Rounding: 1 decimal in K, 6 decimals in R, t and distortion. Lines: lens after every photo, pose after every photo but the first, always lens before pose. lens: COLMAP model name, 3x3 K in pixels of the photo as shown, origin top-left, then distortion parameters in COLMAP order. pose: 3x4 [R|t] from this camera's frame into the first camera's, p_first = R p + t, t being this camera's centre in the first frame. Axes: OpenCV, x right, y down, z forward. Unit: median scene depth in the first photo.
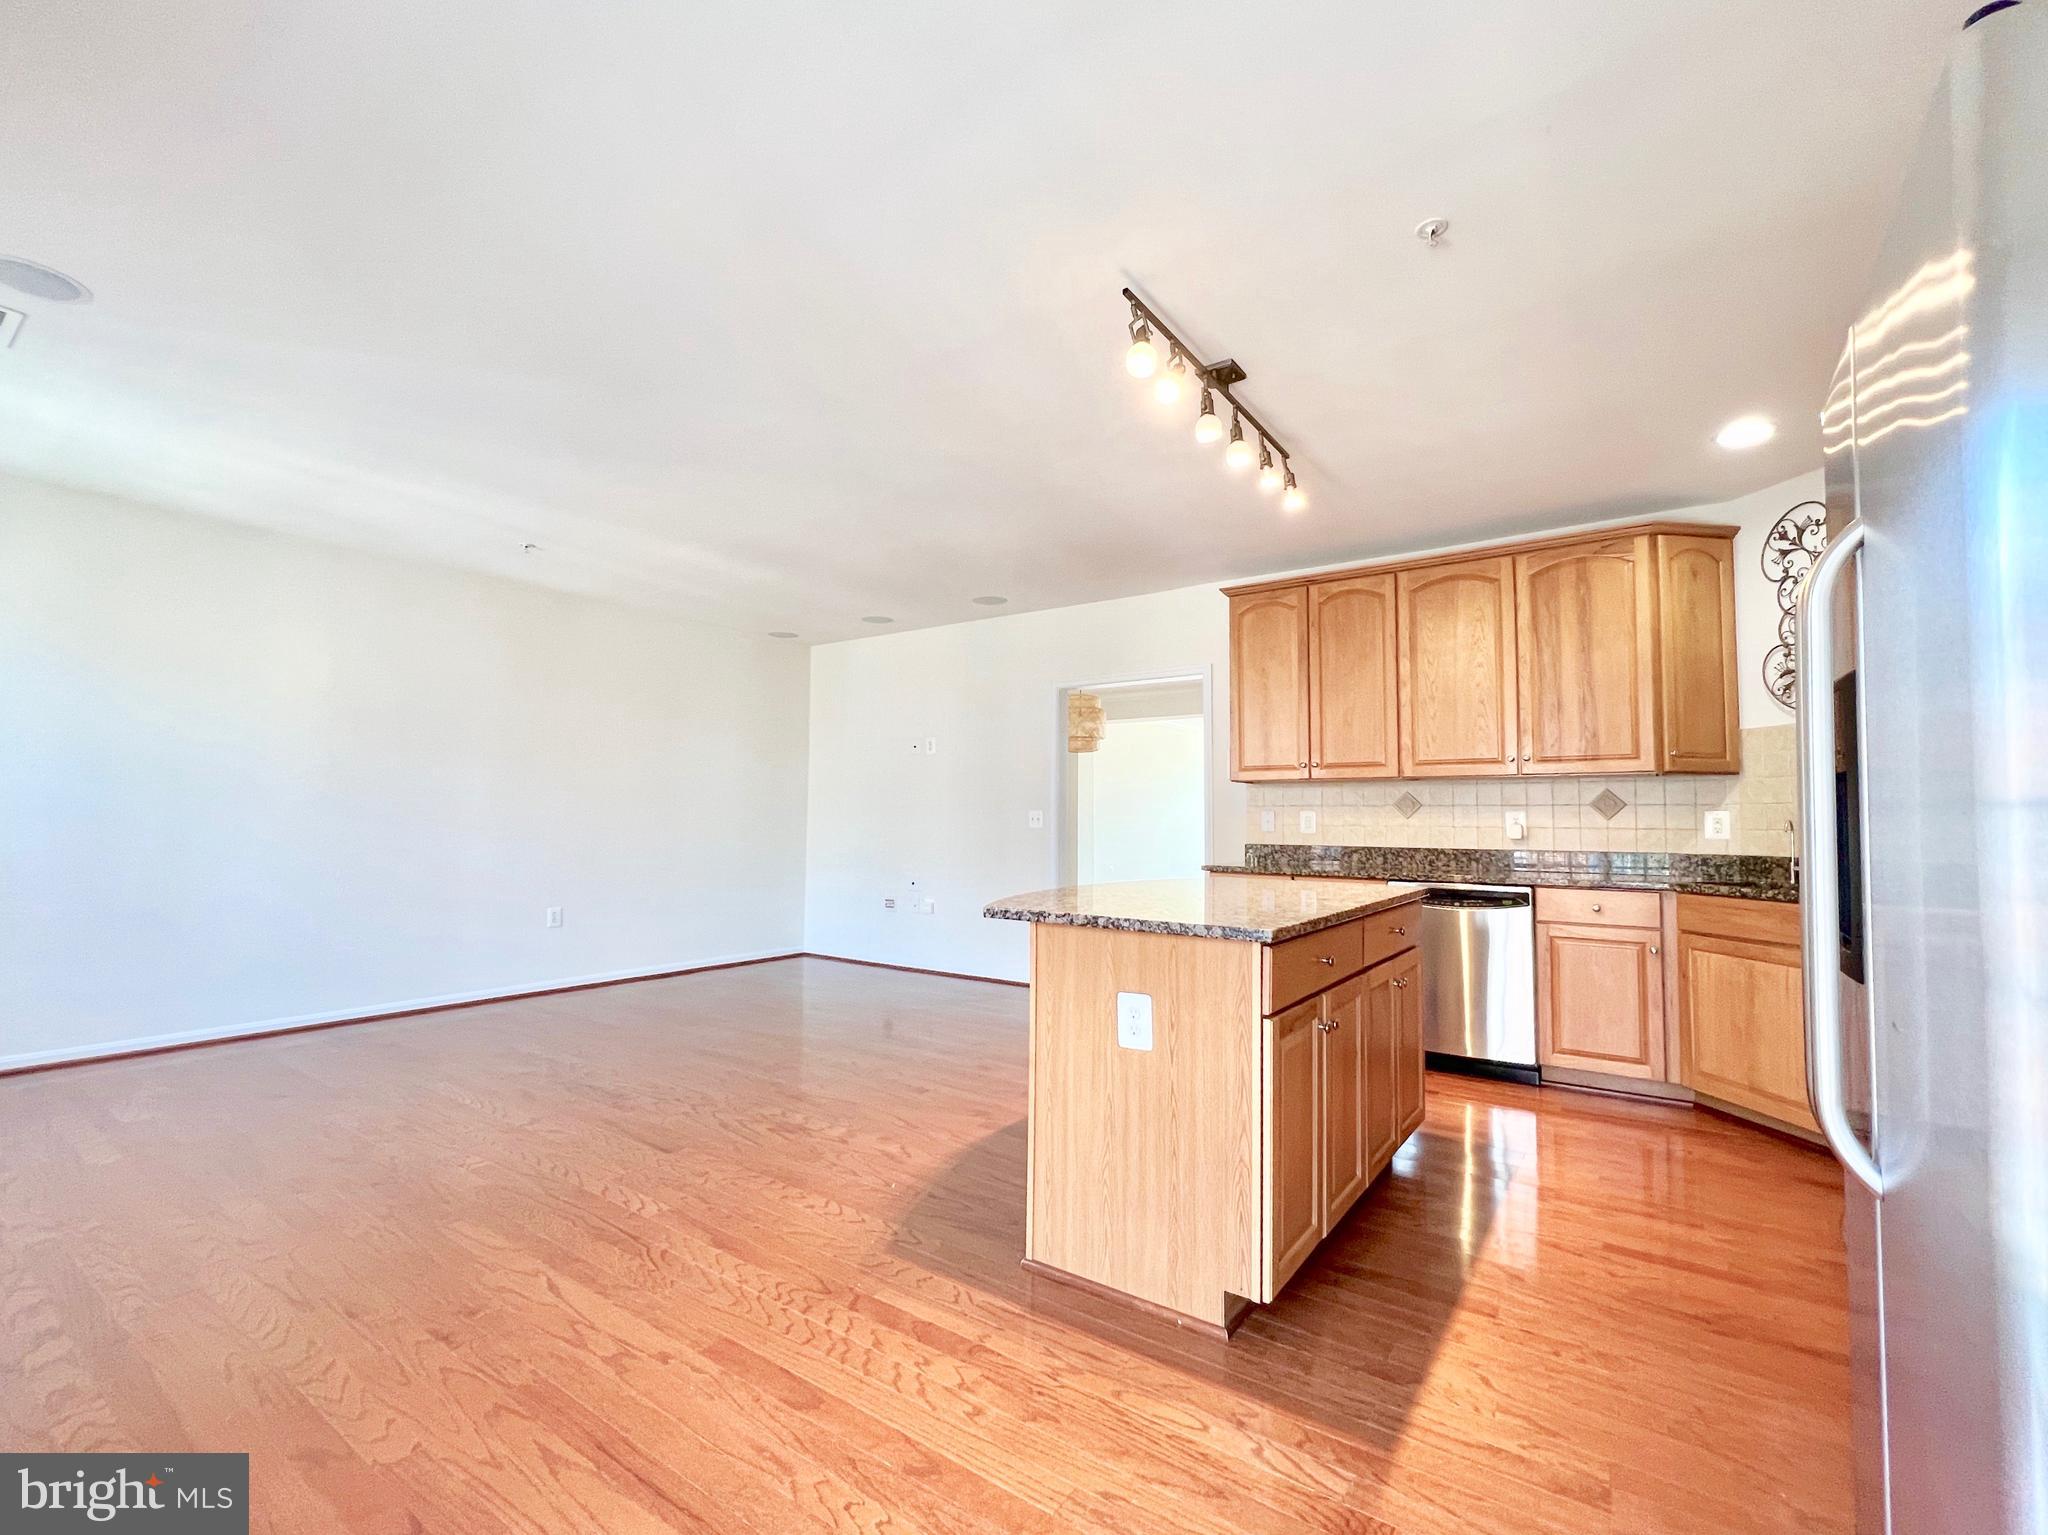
lens RADIAL K [[854.7, 0, 1019.9], [0, 854.7, 772.1], [0, 0, 1]] dist [-0.002181, -0.000134]
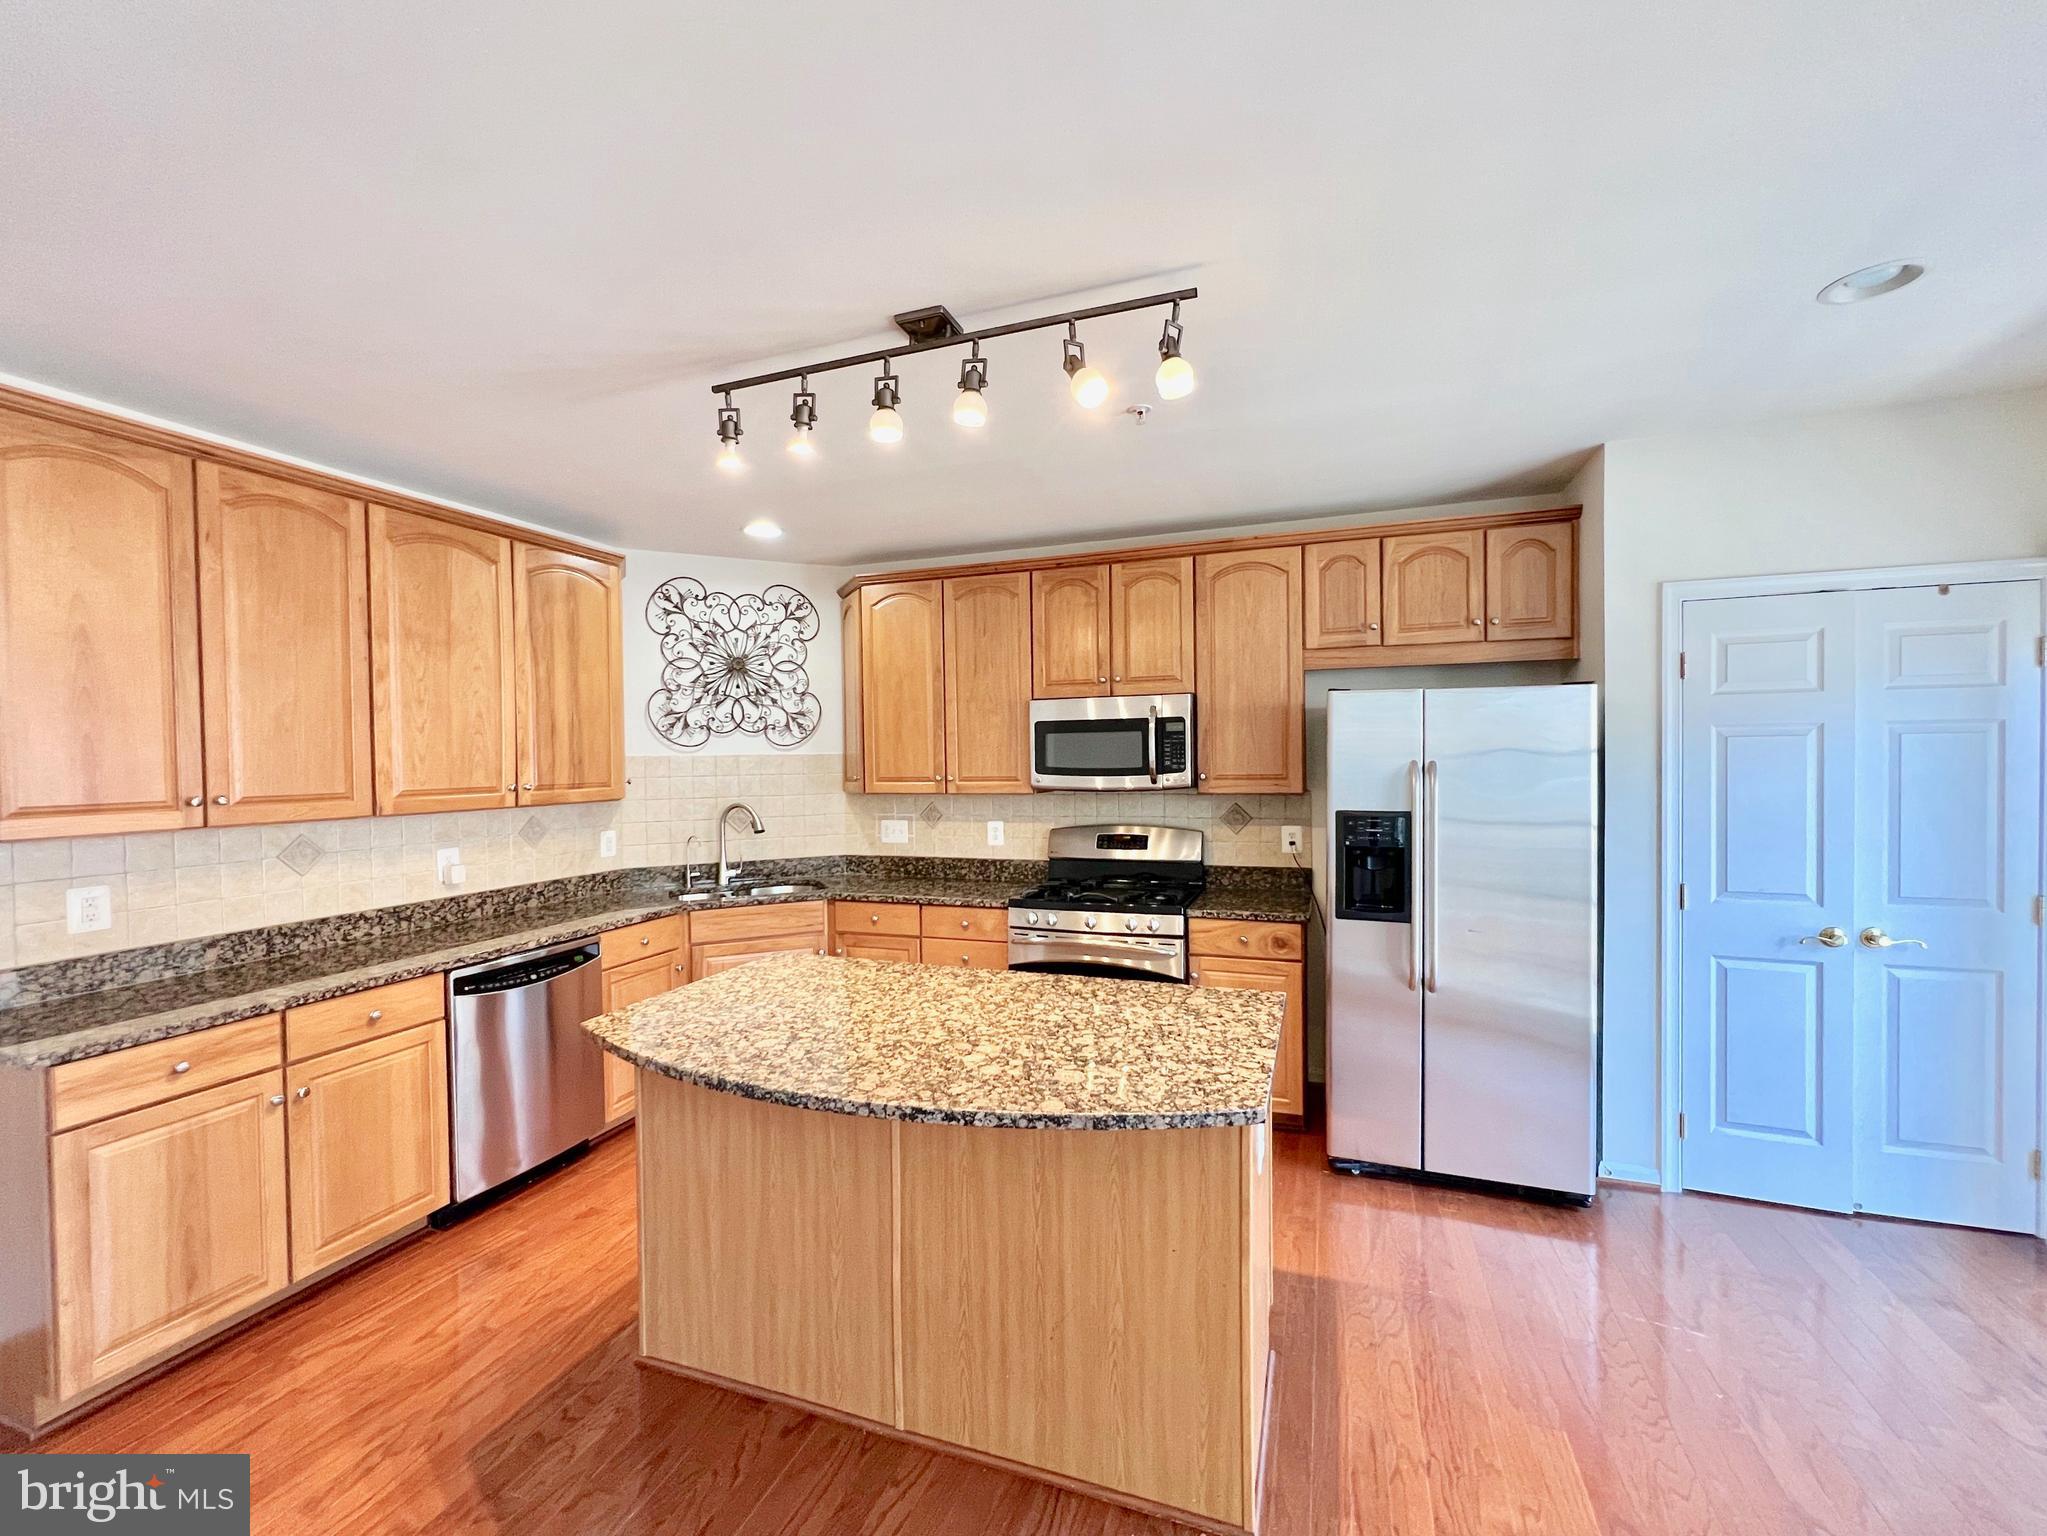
lens RADIAL K [[854.3, 0, 1019.4], [0, 854.3, 772.6], [0, 0, 1]] dist [-0.002181, -0.000134]
pose [[-0.266018, -0.022589, 0.963703, -0.345437], [-0.038587, 0.999174, 0.012769, -0.058464], [-0.963195, -0.033789, -0.266670, 0.734485]]
